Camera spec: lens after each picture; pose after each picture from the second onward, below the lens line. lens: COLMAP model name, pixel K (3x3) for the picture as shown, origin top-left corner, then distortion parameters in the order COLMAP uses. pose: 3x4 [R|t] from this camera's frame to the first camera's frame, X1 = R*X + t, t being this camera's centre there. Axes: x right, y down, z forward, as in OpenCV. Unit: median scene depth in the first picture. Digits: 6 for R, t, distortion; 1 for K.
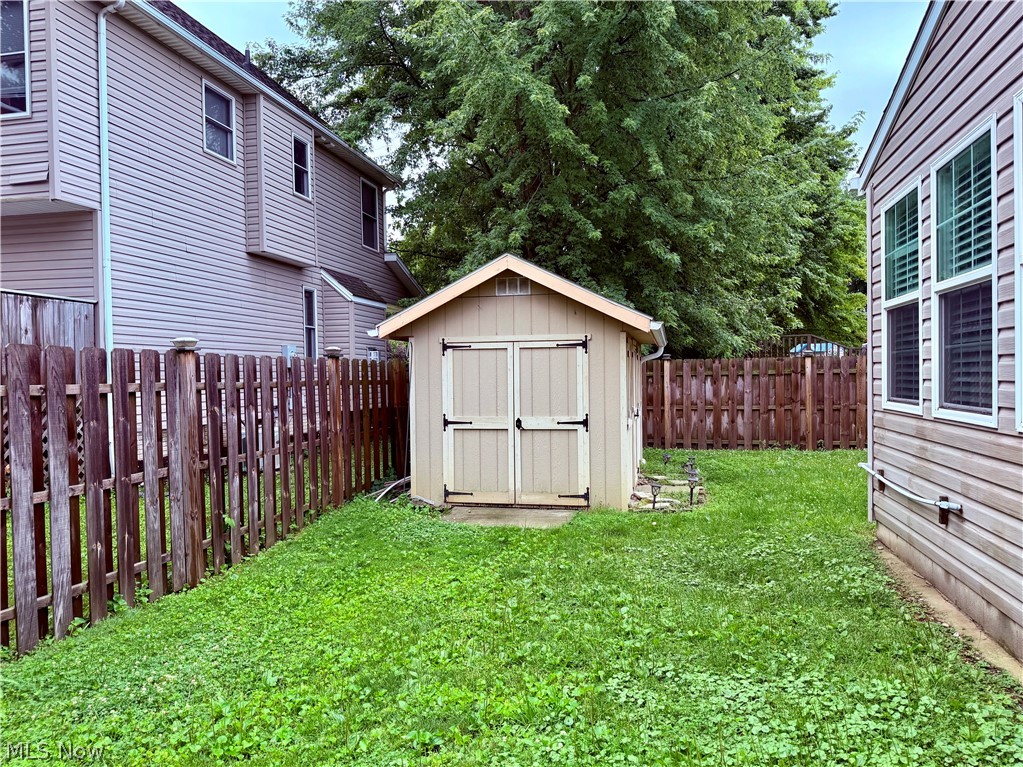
lens RADIAL K [[722.5, 0, 511.5], [0, 722.5, 383.5], [0, 0, 1]] dist [0.046422, -0.086841]
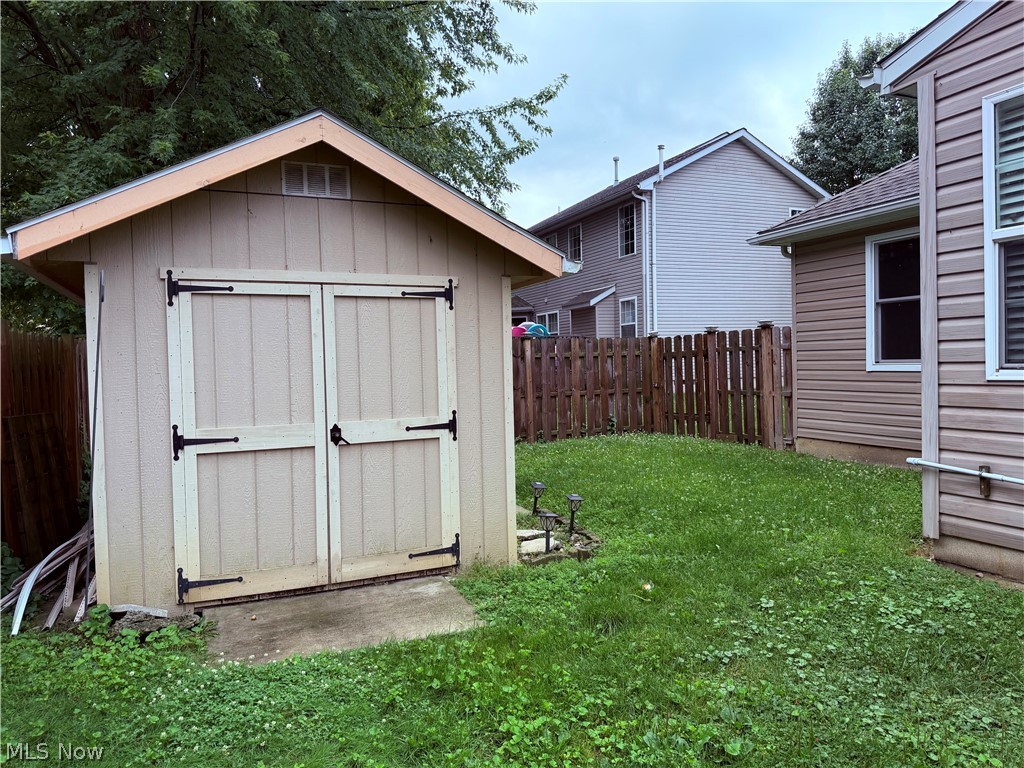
lens RADIAL K [[687.3, 0, 478.6], [0, 687.3, 385.7], [0, 0, 1]] dist [0.099478, -0.170868]
pose [[0.817719, -0.024268, 0.575105, -0.200124], [0.020761, 0.999704, 0.012666, 0.013922], [-0.575243, 0.001583, 0.817981, 0.508254]]
